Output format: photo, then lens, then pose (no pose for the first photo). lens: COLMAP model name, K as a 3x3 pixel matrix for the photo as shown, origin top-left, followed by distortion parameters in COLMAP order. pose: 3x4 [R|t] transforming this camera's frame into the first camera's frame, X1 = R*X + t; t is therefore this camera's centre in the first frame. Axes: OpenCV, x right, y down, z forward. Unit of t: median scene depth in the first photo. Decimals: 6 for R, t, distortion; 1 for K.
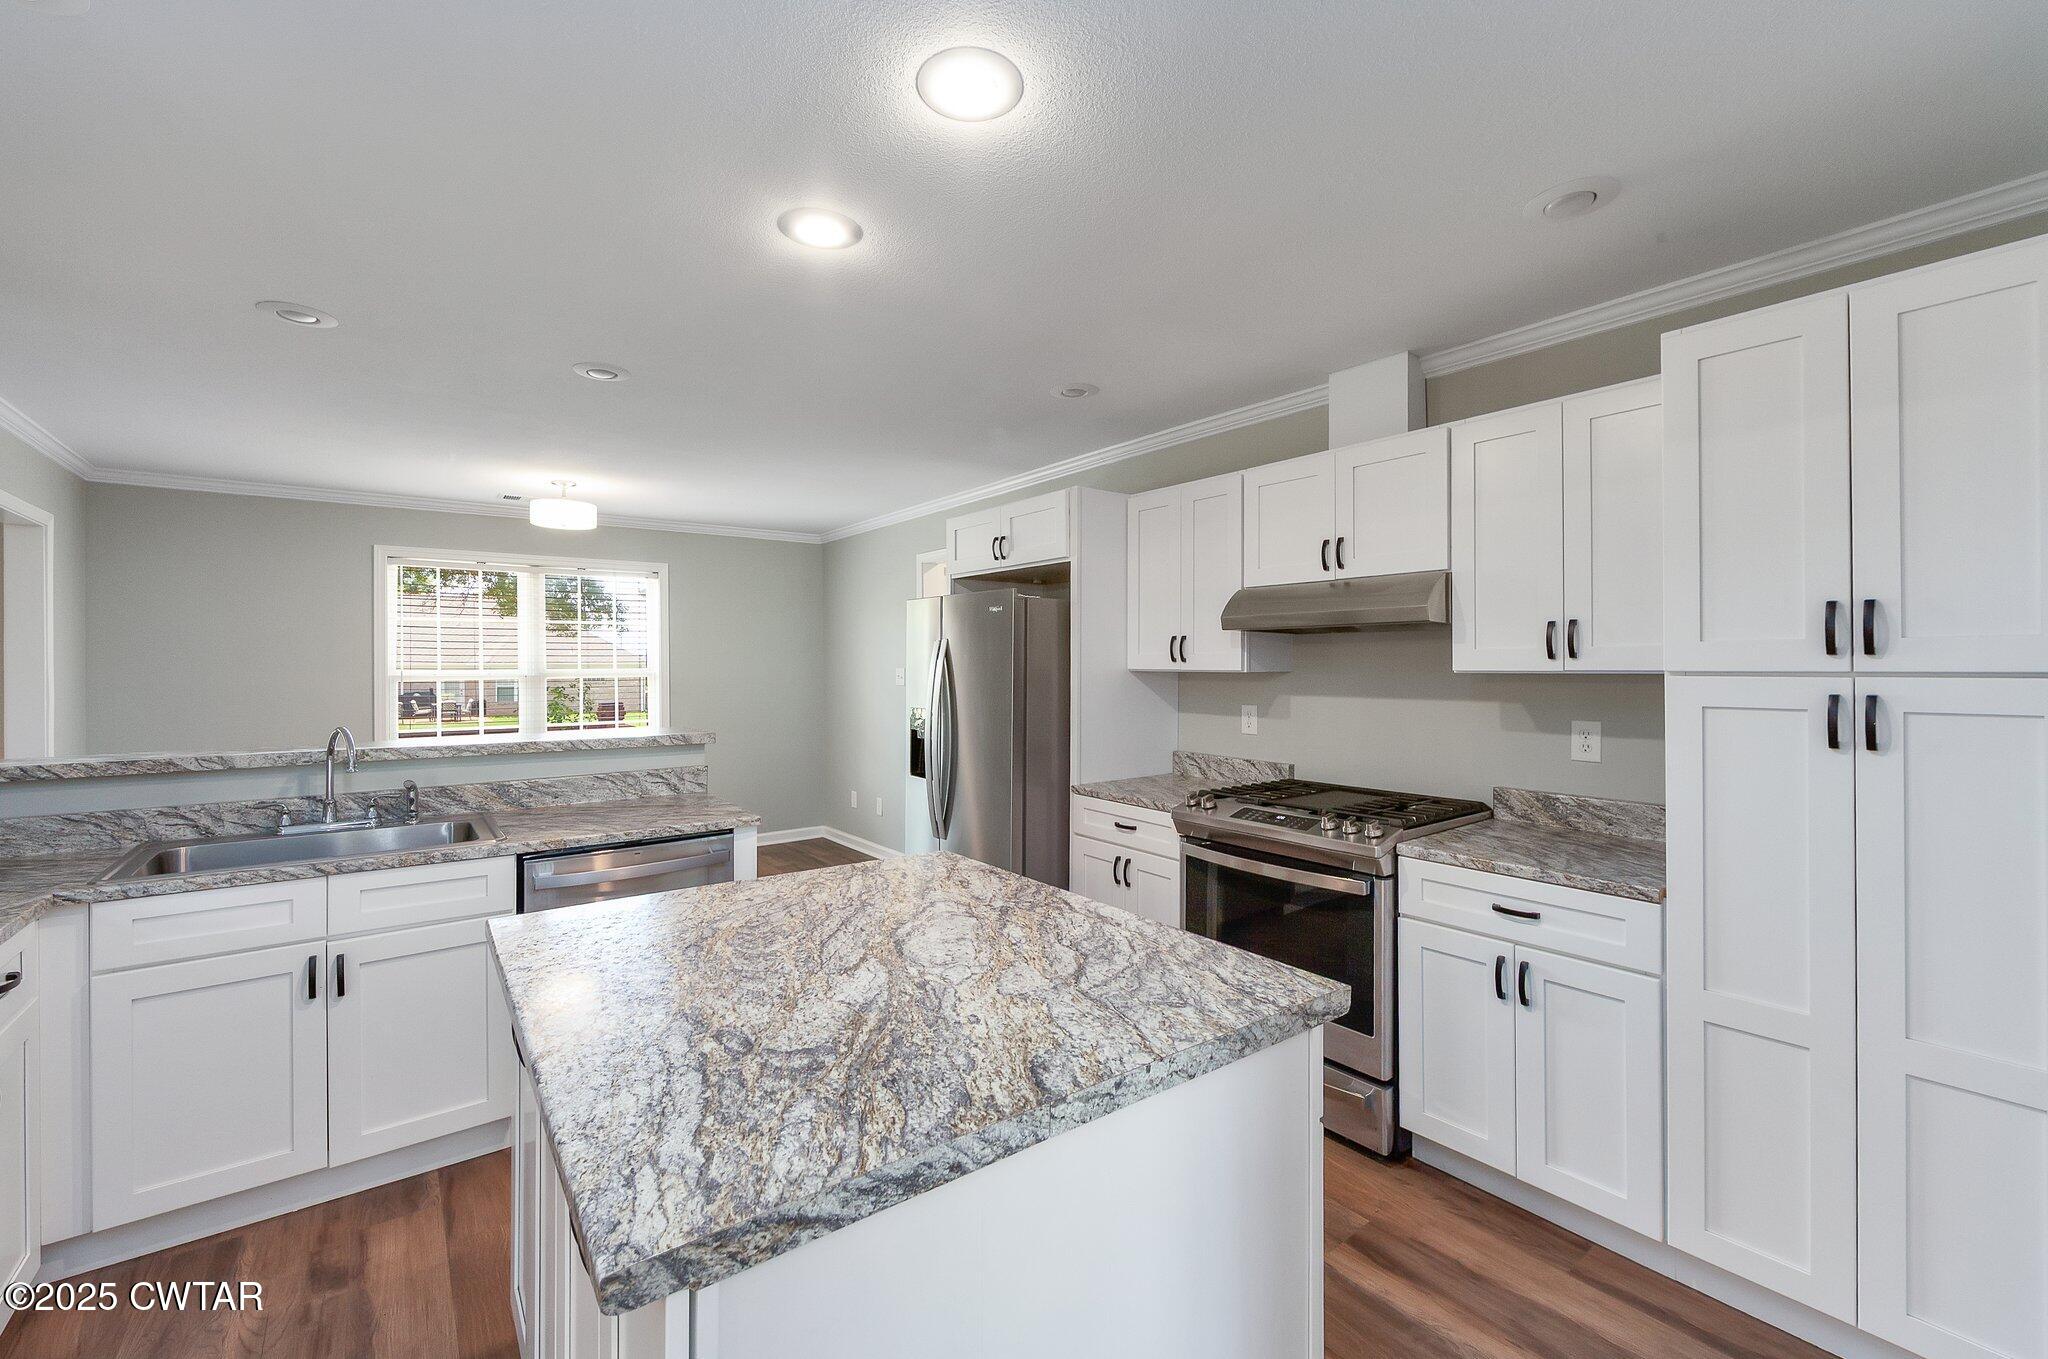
lens RADIAL K [[821.5, 0, 1028.9], [0, 821.5, 663.9], [0, 0, 1]] dist [-0.002002, -0.000309]
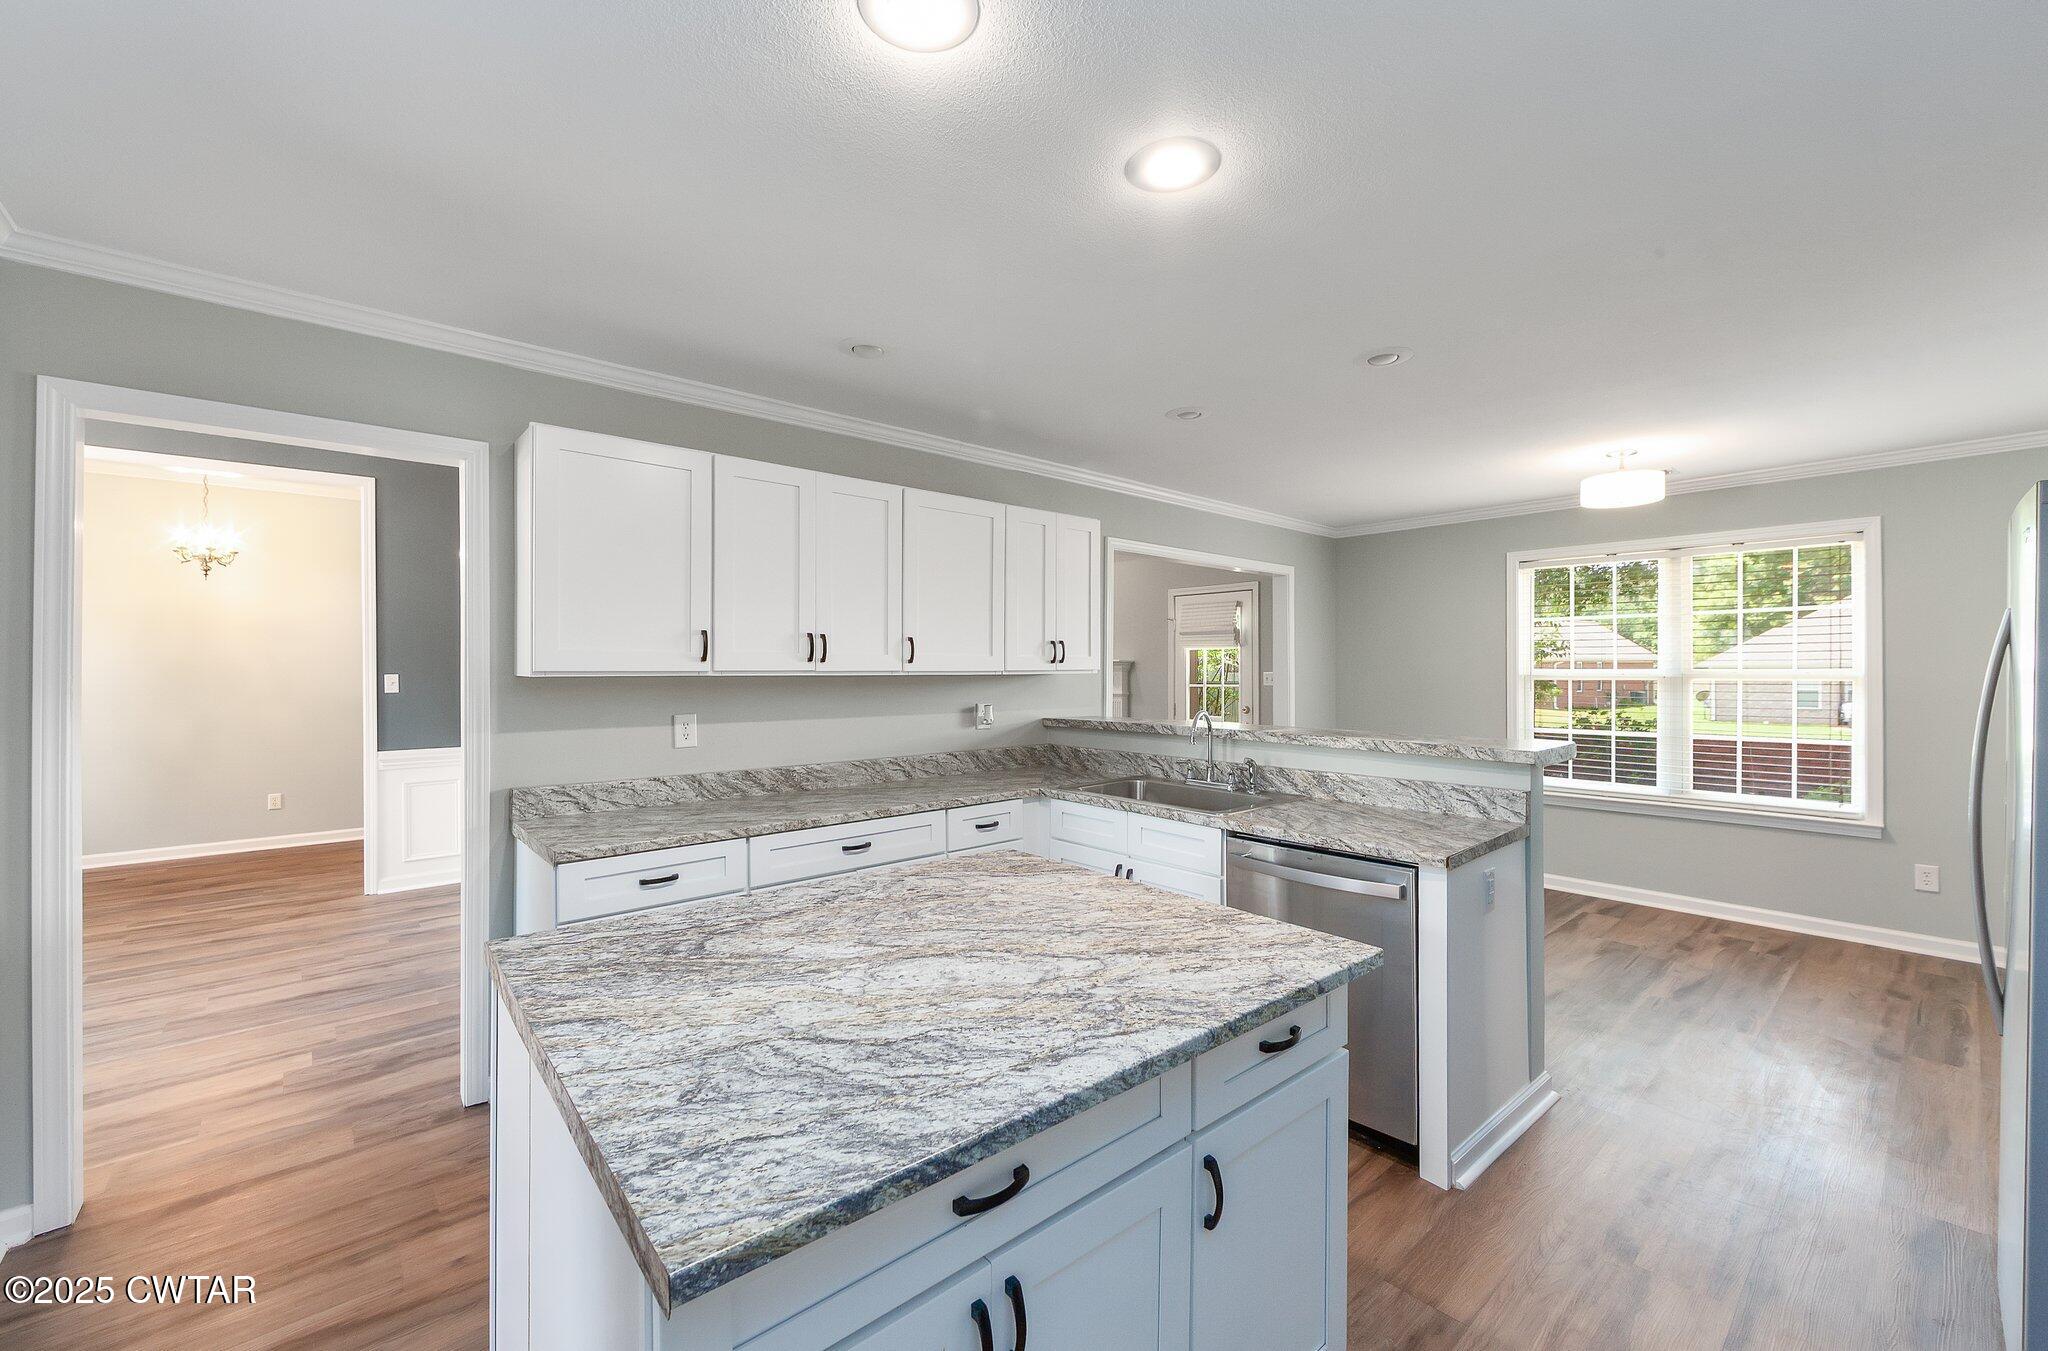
lens RADIAL K [[821.5, 0, 1036.8], [0, 821.5, 667.9], [0, 0, 1]] dist [-0.002002, -0.000309]
pose [[0.073180, 0.004057, -0.997310, 0.853263], [0.002923, 0.999987, 0.004282, -0.000871], [0.997314, -0.003228, 0.073167, 1.097091]]
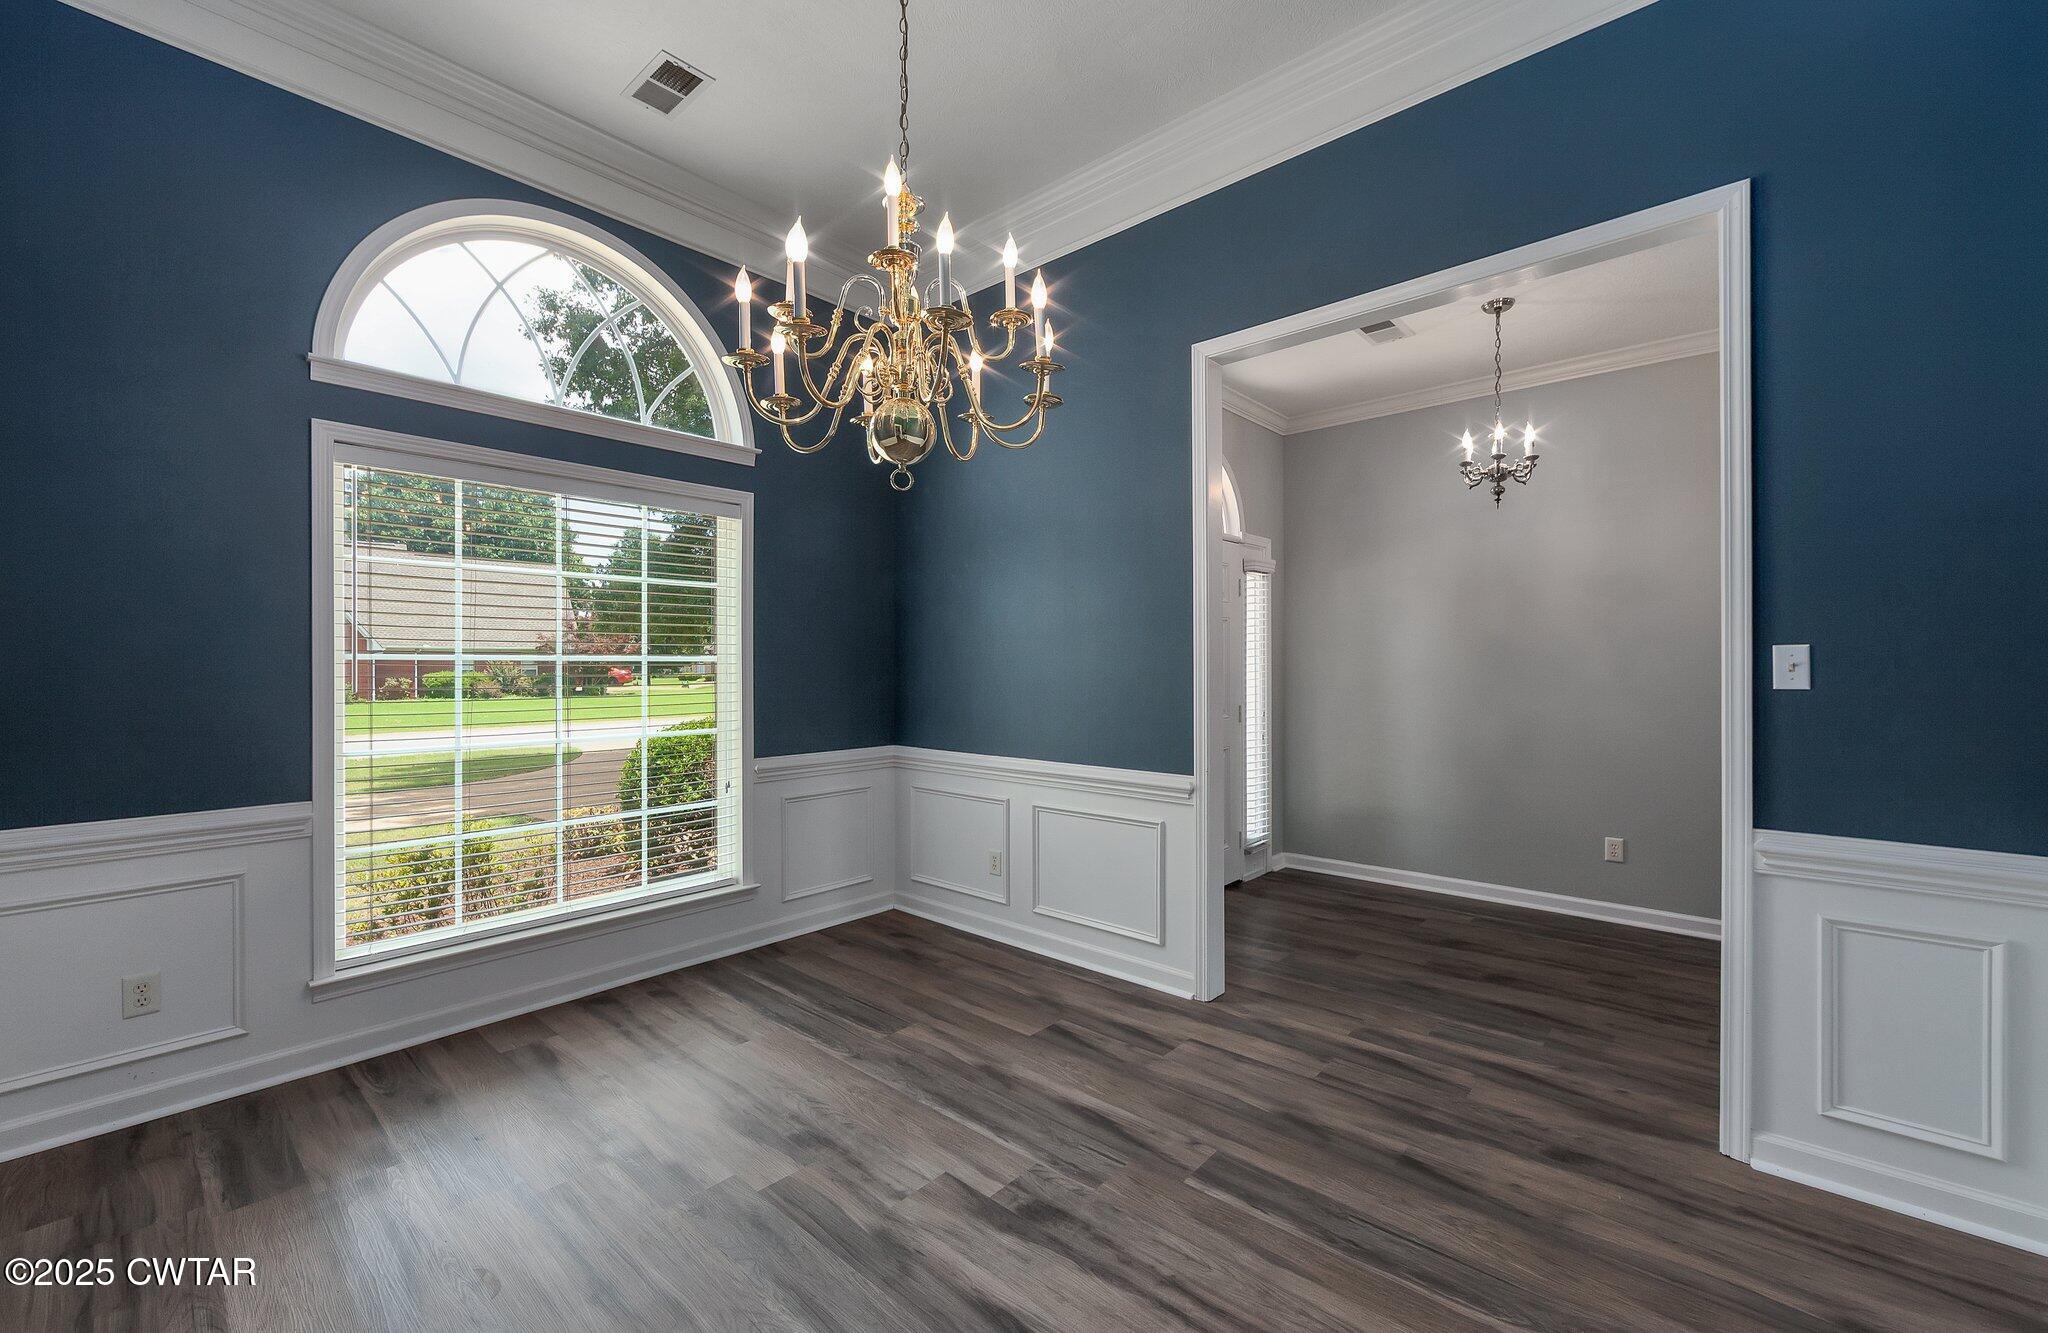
lens RADIAL K [[829.5, 0, 1012.2], [0, 829.5, 664.8], [0, 0, 1]] dist [-0.002107, -0.000490]
pose [[-0.981576, 0.008855, -0.190868, -1.357230], [0.008417, 0.999960, 0.003107, 0.057235], [0.190888, 0.001443, -0.981611, -0.314422]]
